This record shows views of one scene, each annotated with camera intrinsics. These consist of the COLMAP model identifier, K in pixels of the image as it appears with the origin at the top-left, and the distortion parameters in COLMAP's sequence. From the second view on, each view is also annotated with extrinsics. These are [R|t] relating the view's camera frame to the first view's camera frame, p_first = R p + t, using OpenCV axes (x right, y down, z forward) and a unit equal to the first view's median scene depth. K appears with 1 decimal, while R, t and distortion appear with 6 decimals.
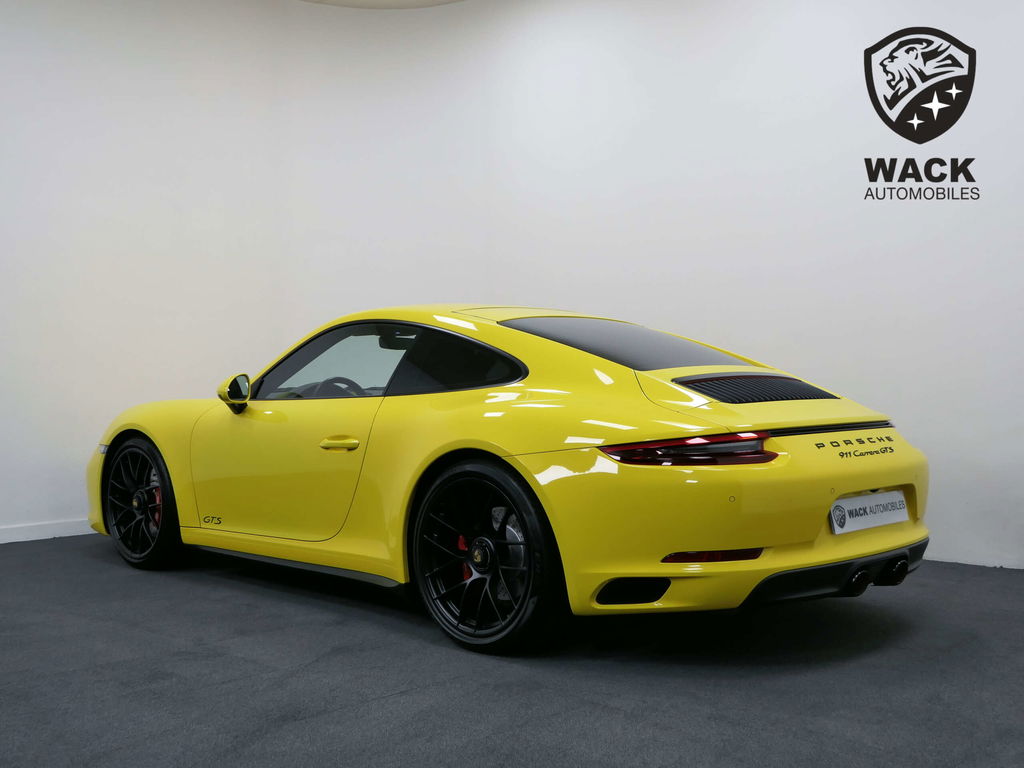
lens RADIAL K [[1080.5, 0, 514.1], [0, 1080.5, 385.0], [0, 0, 1]] dist [0.129996, 0.000000]
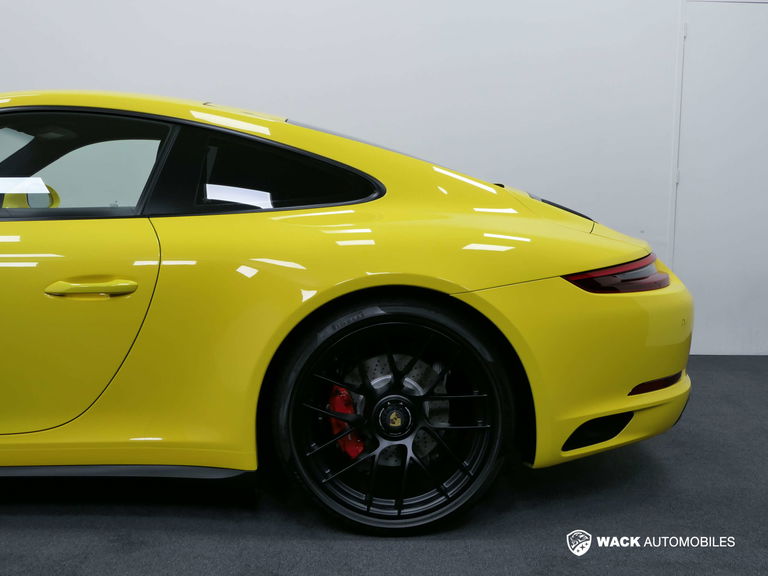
lens RADIAL K [[932.0, 0, 384.0], [0, 932.0, 285.3], [0, 0, 1]] dist [-0.003160, 0.000000]
pose [[0.703799, -0.053992, 0.708345, -0.461111], [-0.010399, 0.996218, 0.086266, 0.000429], [-0.710323, -0.068080, 0.700575, 0.474992]]
